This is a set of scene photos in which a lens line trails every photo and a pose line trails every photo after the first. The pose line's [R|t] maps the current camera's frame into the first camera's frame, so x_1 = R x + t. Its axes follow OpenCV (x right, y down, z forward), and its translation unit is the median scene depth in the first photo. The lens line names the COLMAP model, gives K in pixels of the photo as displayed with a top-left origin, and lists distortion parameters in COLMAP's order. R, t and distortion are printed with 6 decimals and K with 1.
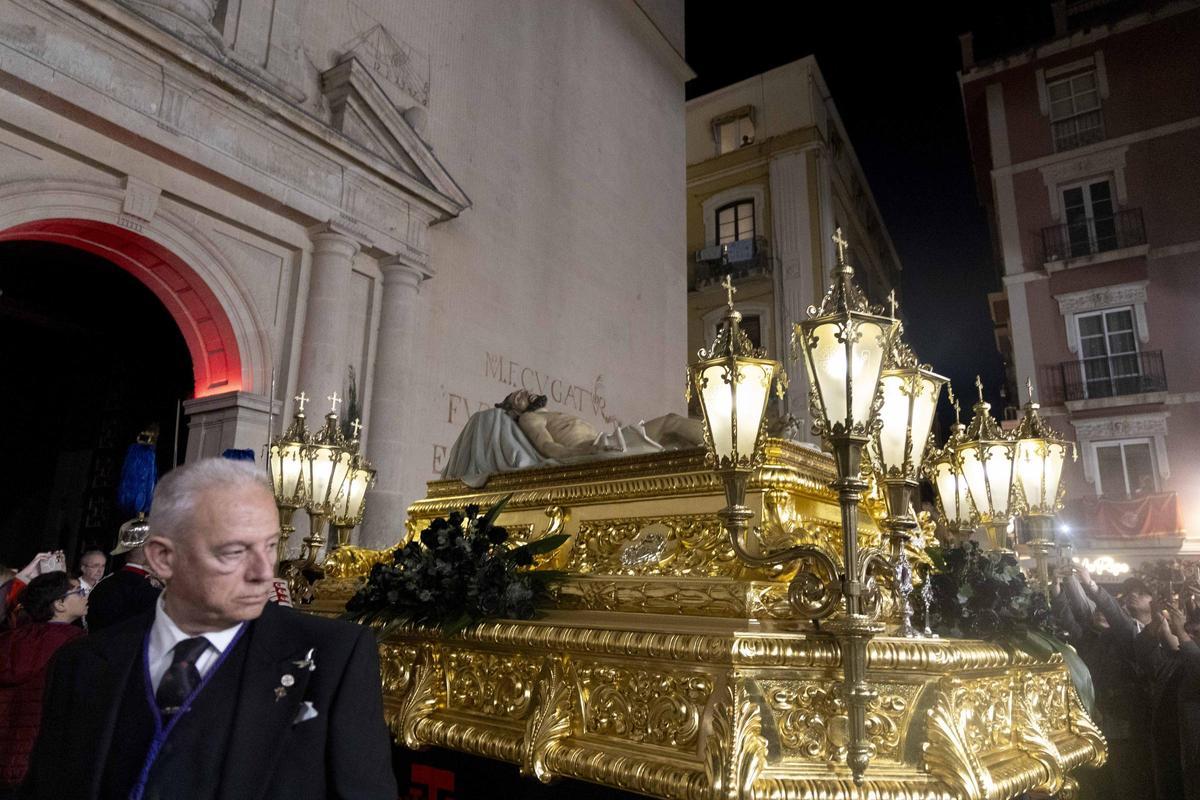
lens RADIAL K [[828.5, 0, 600.0], [0, 828.5, 400.0], [0, 0, 1]] dist [0.007724, 0.002687]
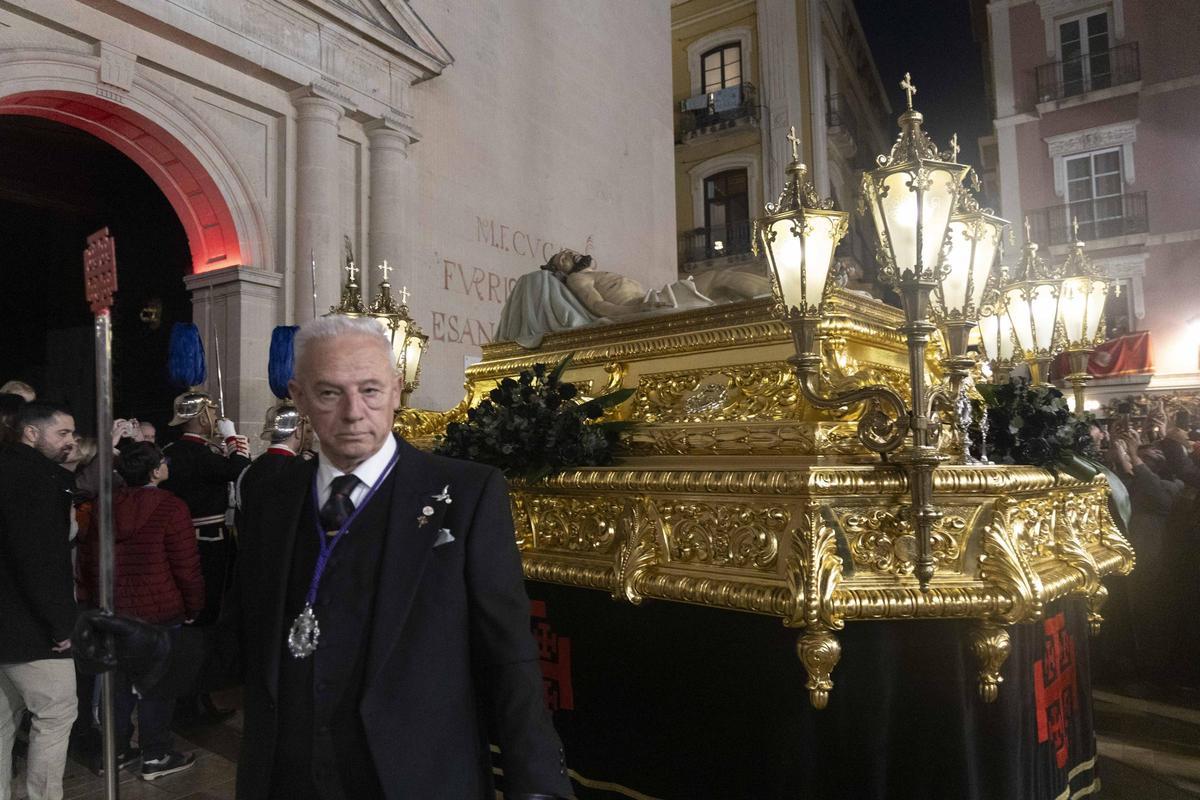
lens RADIAL K [[828.5, 0, 600.0], [0, 828.5, 400.0], [0, 0, 1]] dist [0.007724, 0.002687]
pose [[0.999073, -0.042369, -0.007604, -0.093835], [0.043044, 0.984932, 0.167501, -0.001985], [0.000393, -0.167673, 0.985843, -0.059558]]
